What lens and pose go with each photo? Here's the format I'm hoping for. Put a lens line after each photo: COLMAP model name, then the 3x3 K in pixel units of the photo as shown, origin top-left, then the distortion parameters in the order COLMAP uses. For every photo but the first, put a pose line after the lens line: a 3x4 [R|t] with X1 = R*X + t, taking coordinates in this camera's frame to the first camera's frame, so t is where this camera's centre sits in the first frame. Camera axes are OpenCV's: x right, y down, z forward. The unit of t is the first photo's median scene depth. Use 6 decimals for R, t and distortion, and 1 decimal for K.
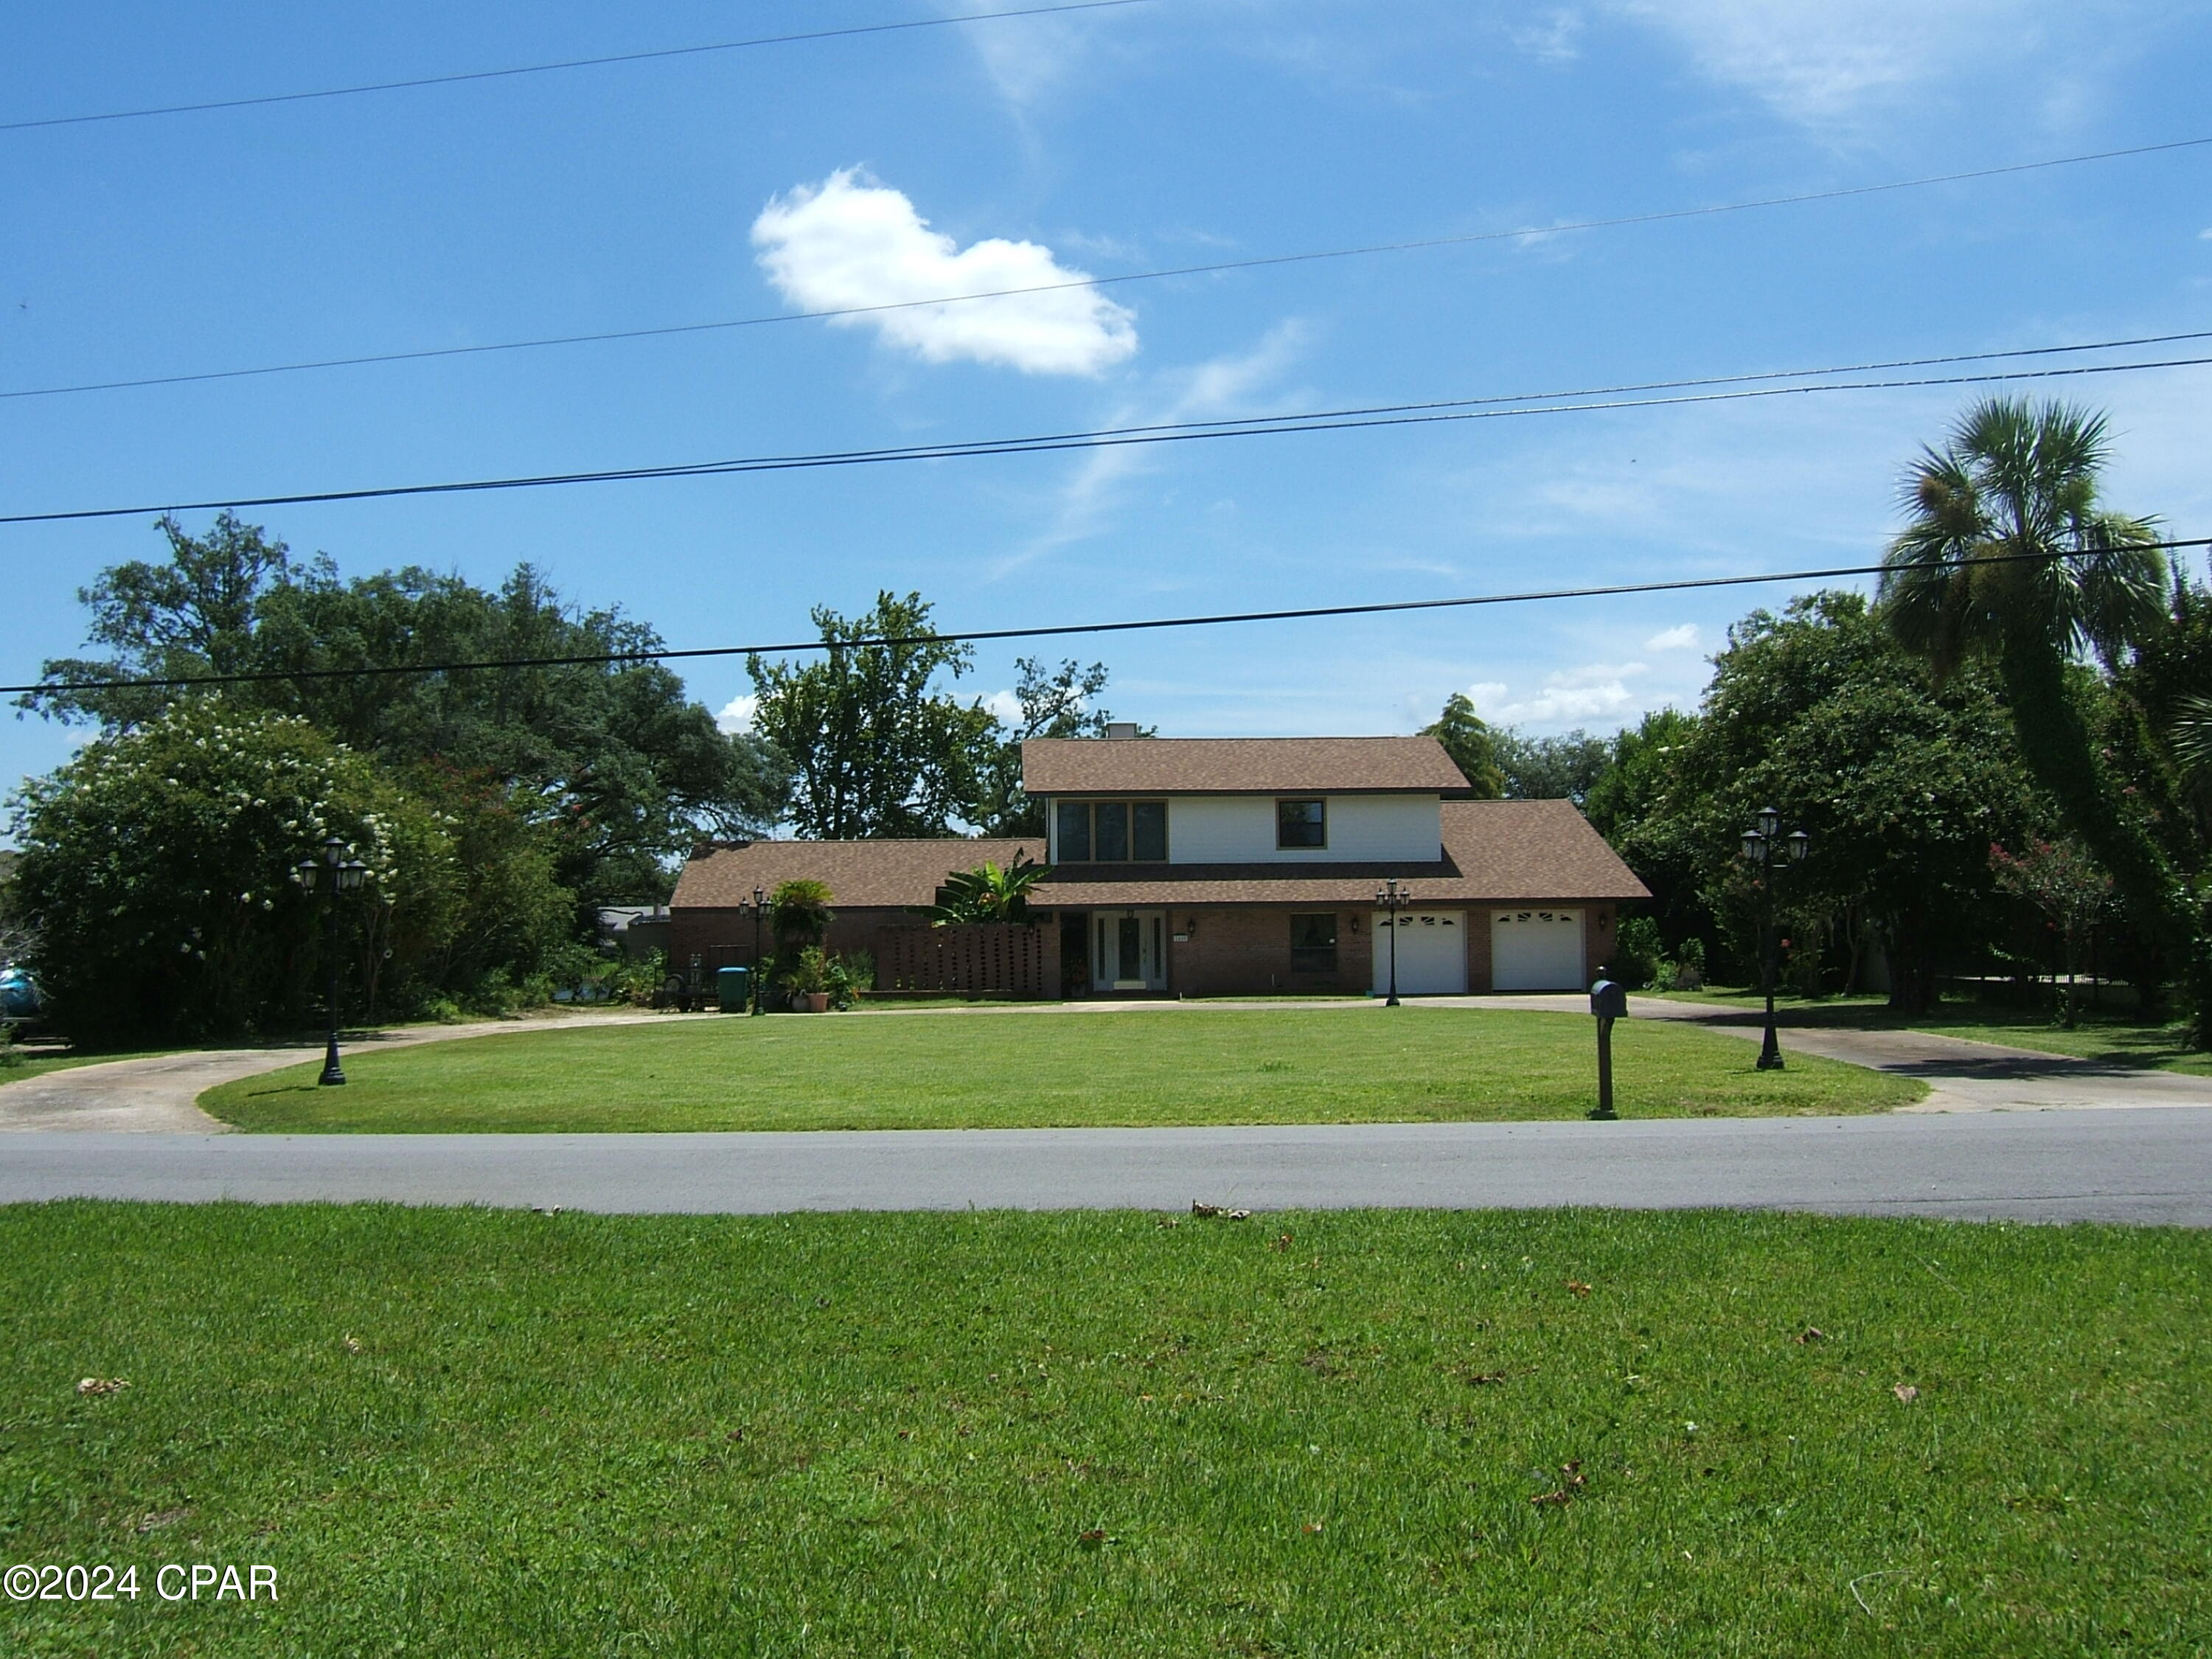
lens RADIAL K [[2111.3, 0, 1114.2], [0, 2111.3, 804.7], [0, 0, 1]] dist [-0.082413, -0.017317]
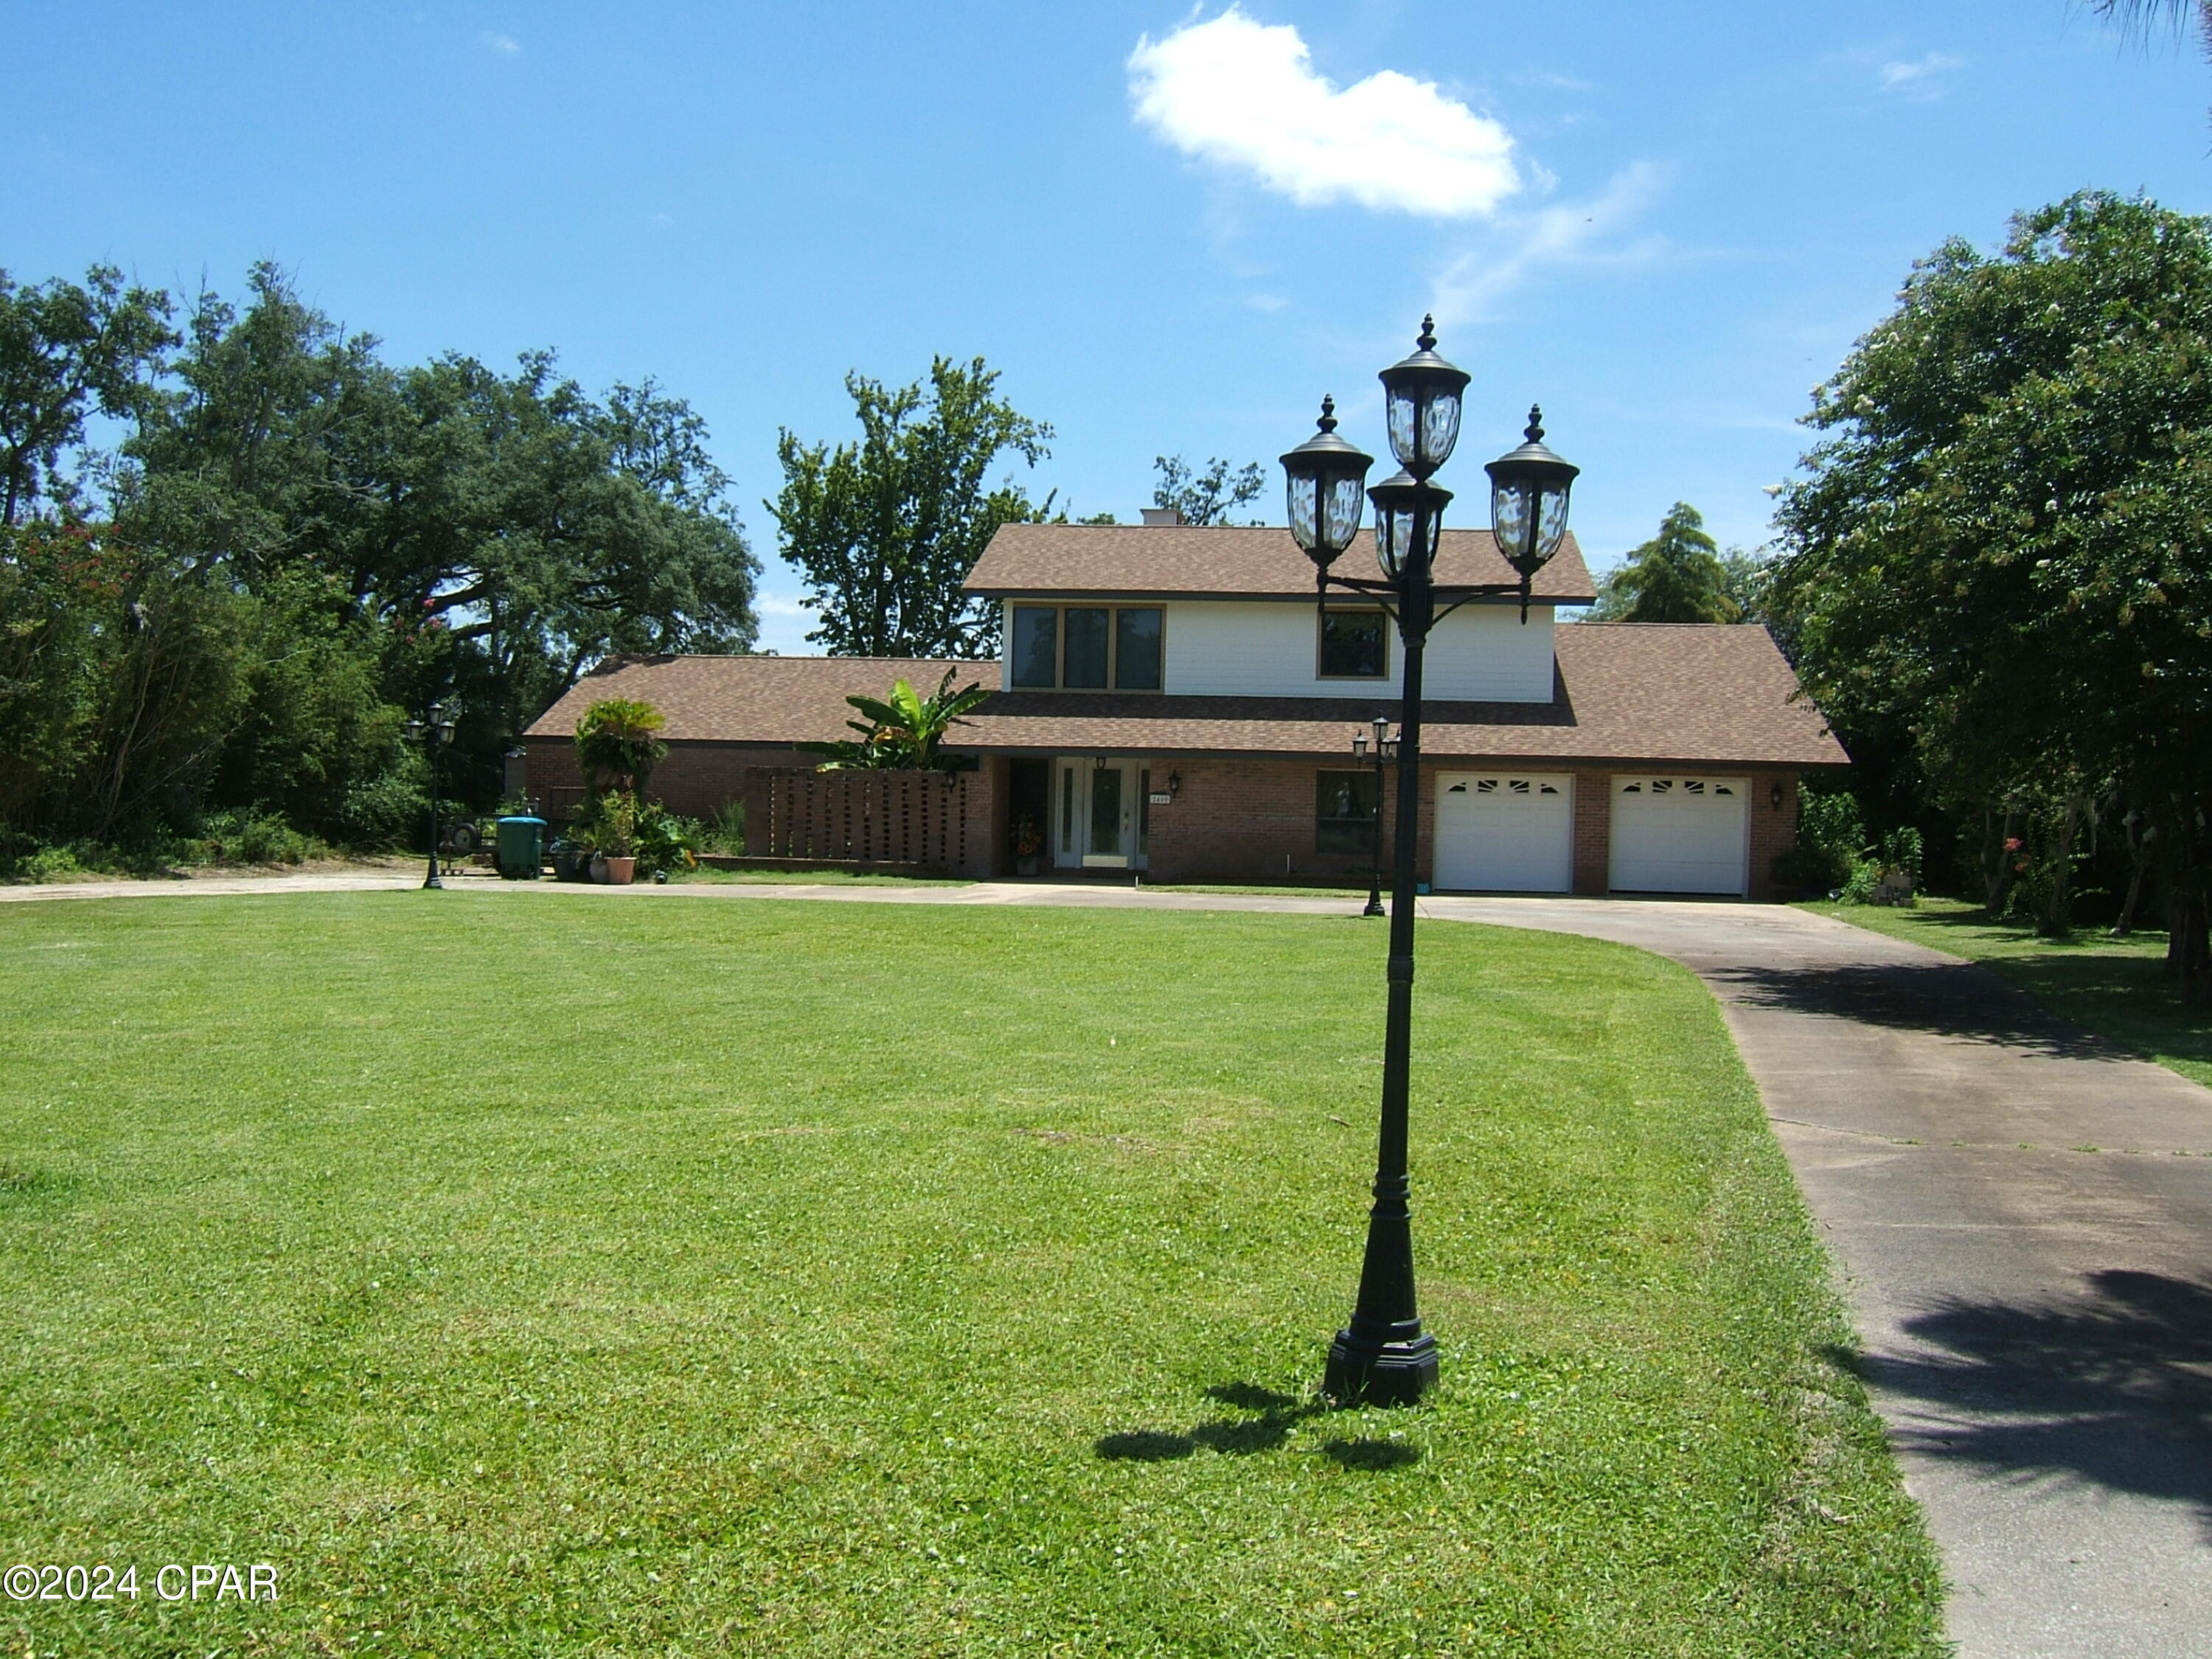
lens RADIAL K [[2138.8, 0, 1106.0], [0, 2138.8, 829.5], [0, 0, 1]] dist [-0.114448, 0.135347]
pose [[0.987407, 0.037471, -0.153701, 0.122634], [-0.024985, 0.996288, 0.082373, 0.014597], [0.156217, -0.077496, 0.984678, 0.284354]]
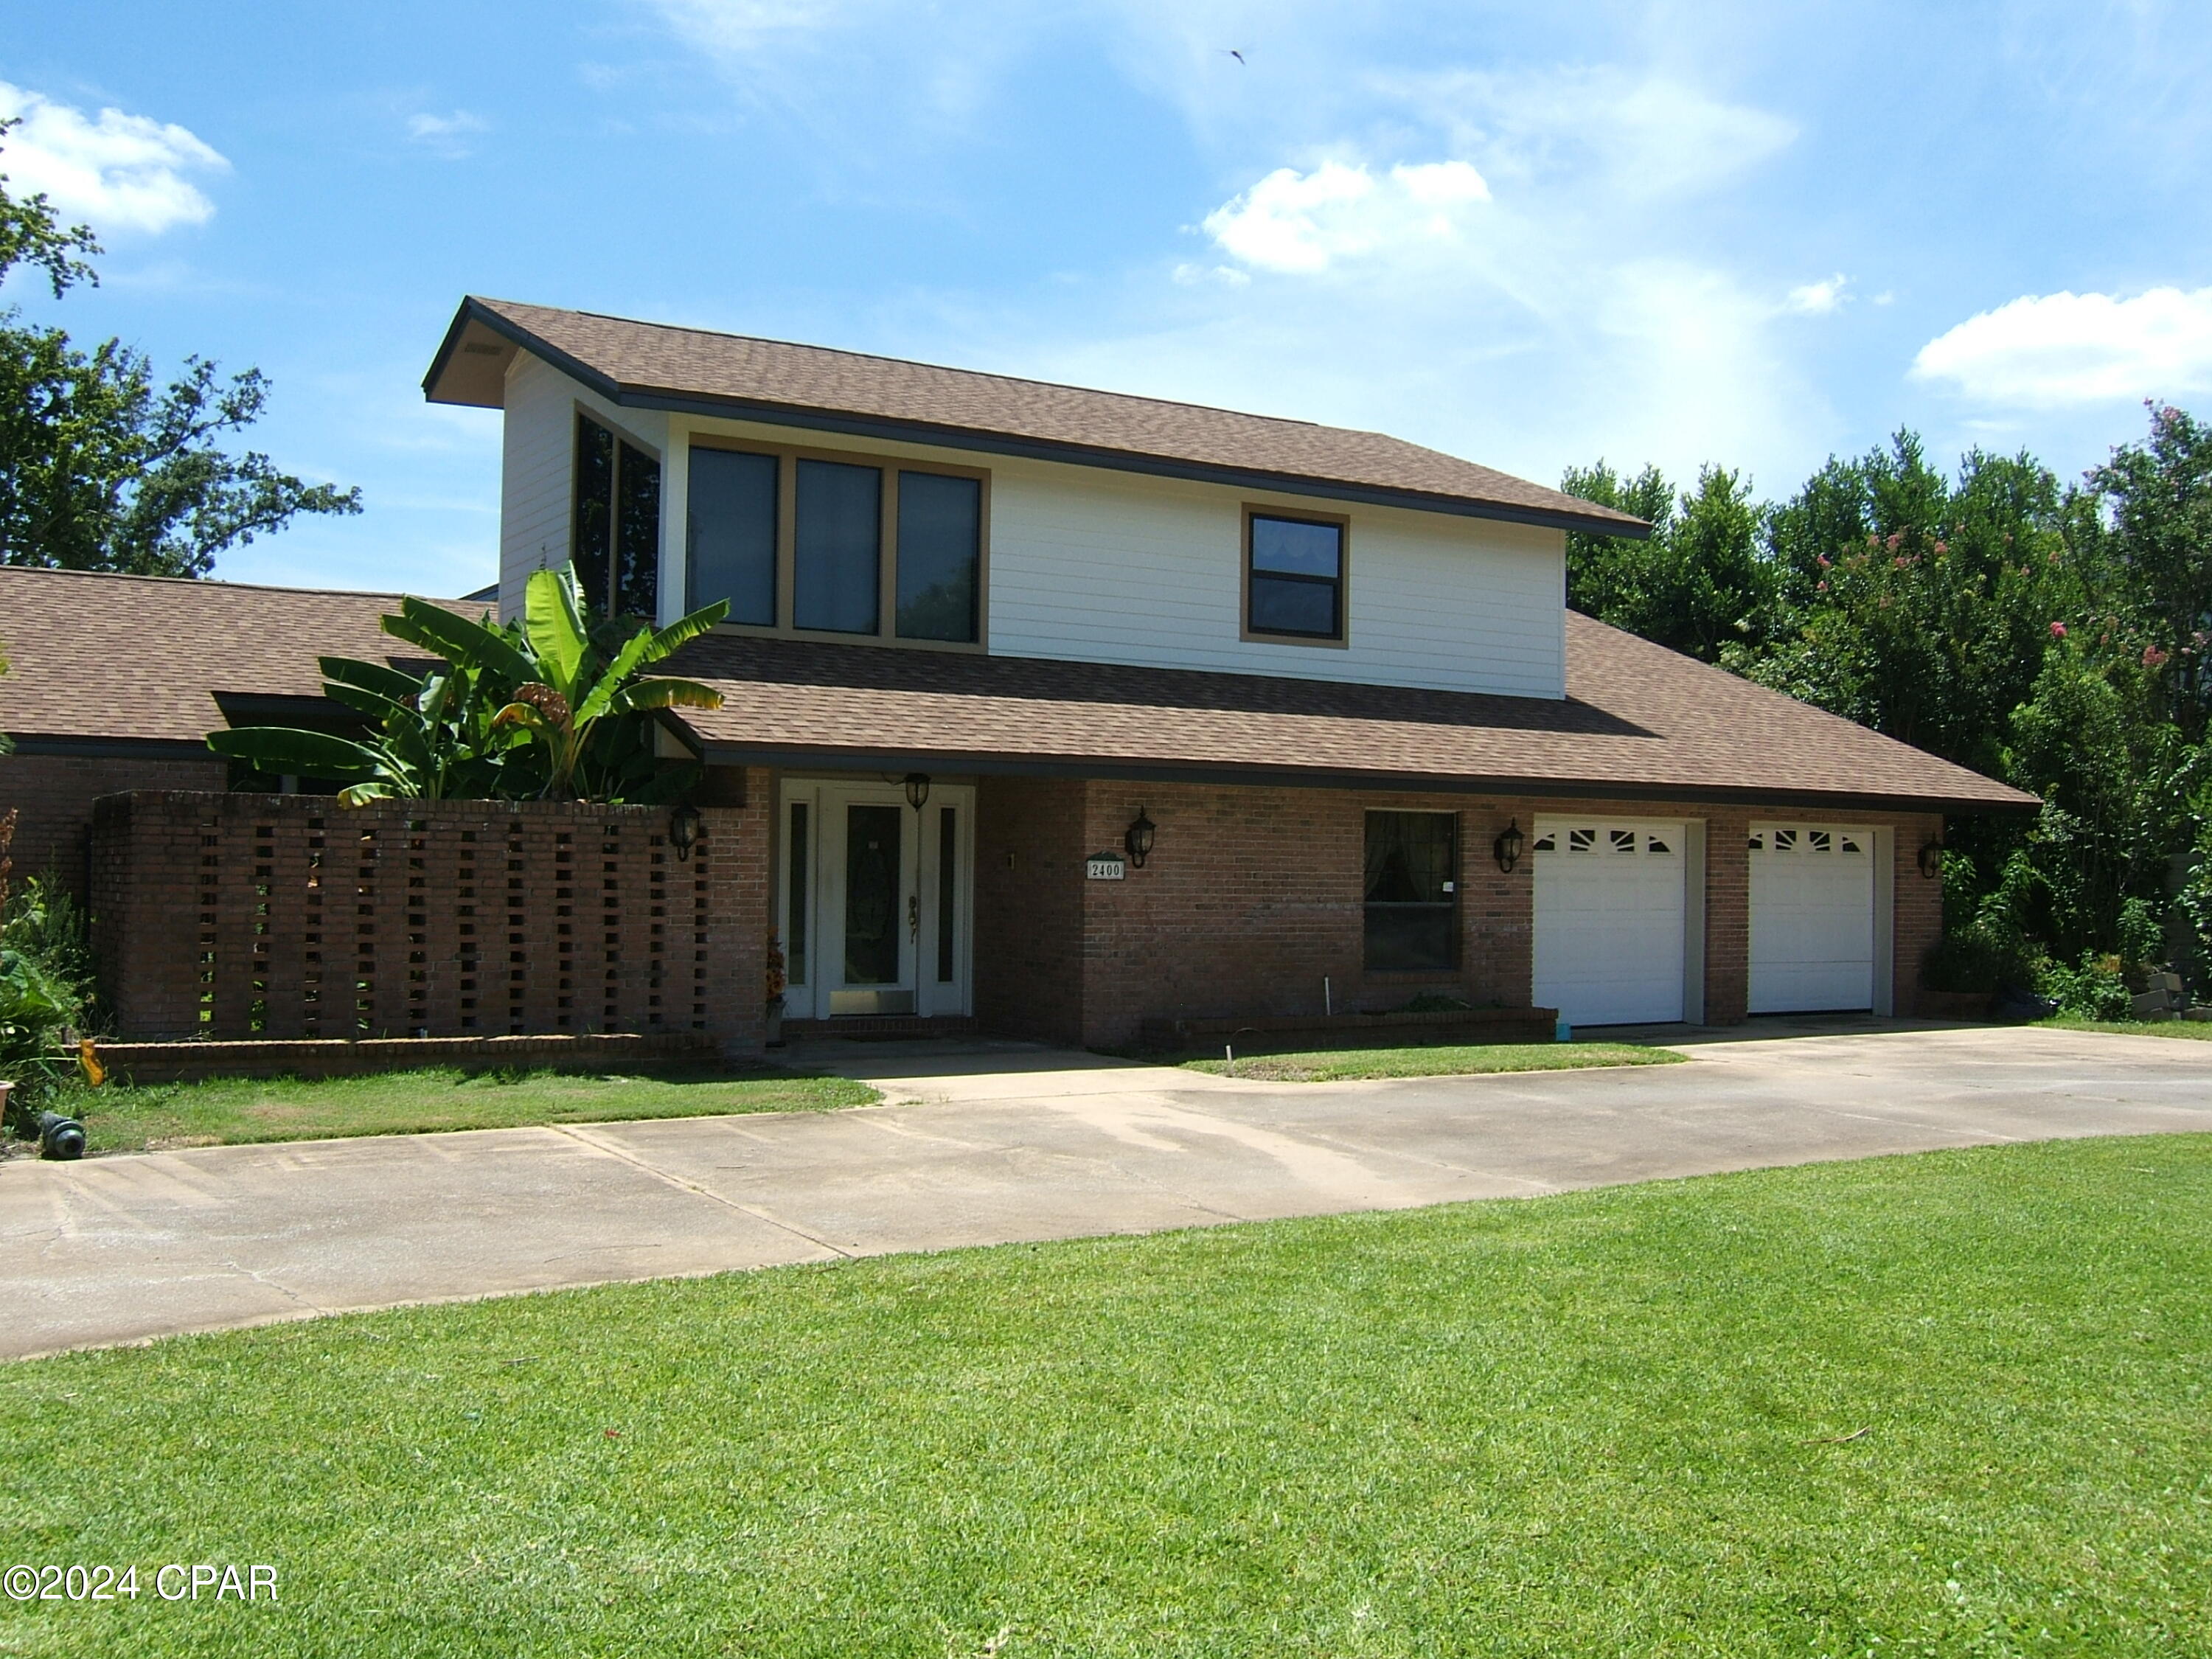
lens RADIAL K [[2145.1, 0, 1106.0], [0, 2145.1, 829.5], [0, 0, 1]] dist [-0.074175, -0.006359]
pose [[0.878720, 0.034269, 0.476106, -0.127969], [-0.055367, 0.998005, 0.030354, 0.046062], [-0.474116, -0.053033, 0.878864, 0.692394]]
